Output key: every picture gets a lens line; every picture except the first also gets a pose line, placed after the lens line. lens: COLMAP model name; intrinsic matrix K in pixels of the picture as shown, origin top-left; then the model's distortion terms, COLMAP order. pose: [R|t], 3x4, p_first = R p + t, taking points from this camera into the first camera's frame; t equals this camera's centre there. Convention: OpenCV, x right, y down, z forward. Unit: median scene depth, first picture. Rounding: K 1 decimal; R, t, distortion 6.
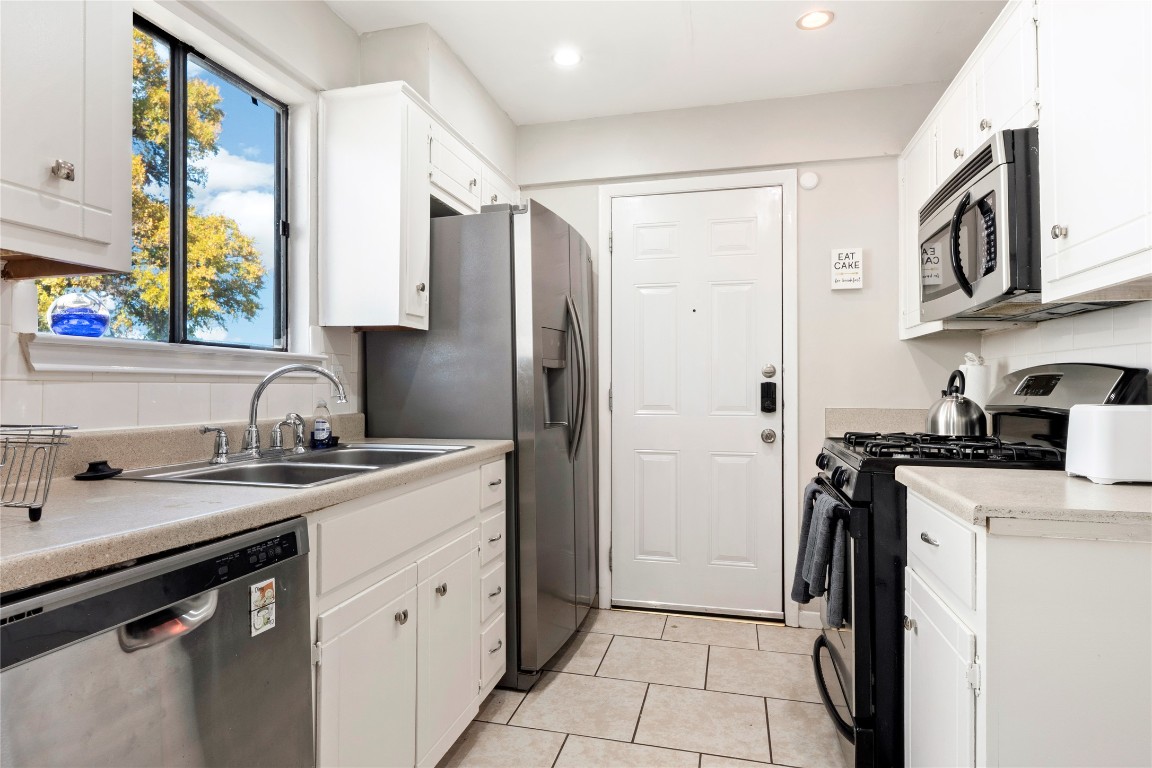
lens RADIAL K [[637.3, 0, 573.4], [0, 637.3, 382.6], [0, 0, 1]] dist [0.006377, 0.000034]
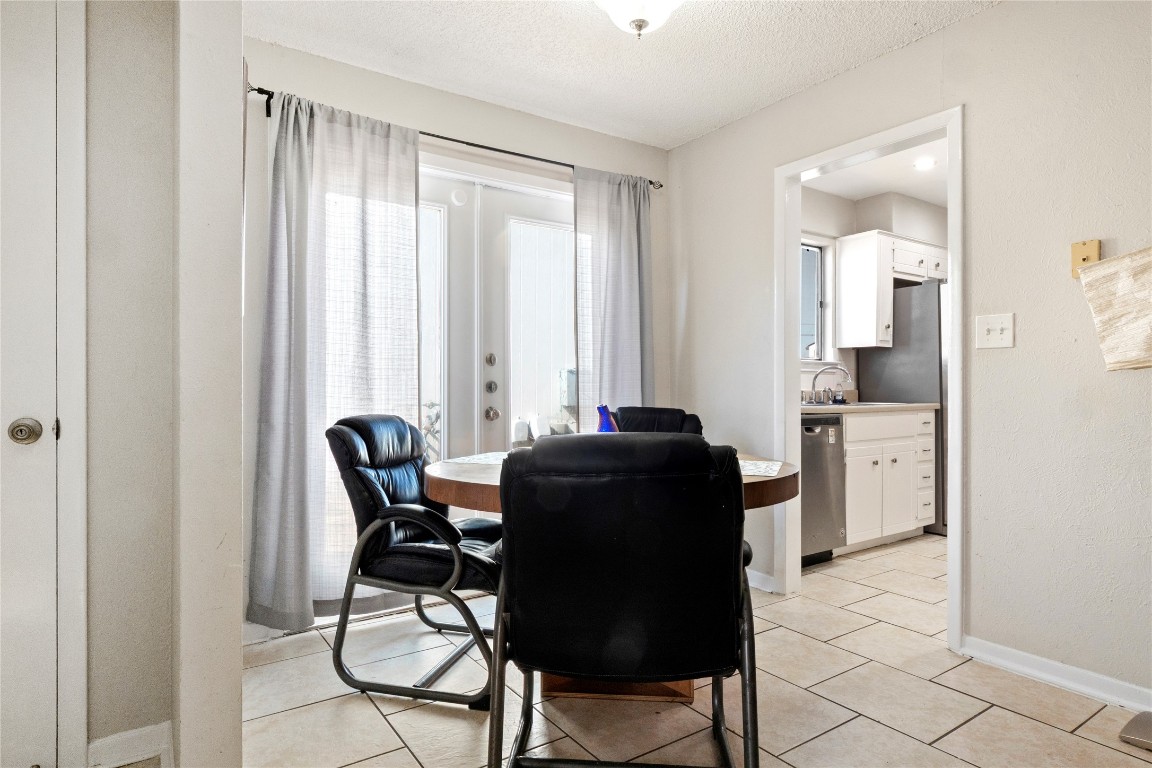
lens RADIAL K [[637.3, 0, 573.3], [0, 637.3, 382.6], [0, 0, 1]] dist [0.006377, 0.000034]
pose [[0.748955, -0.002472, -0.662616, 0.357784], [0.003460, 0.999994, 0.000181, 0.024163], [0.662612, -0.002428, 0.748959, -1.184952]]
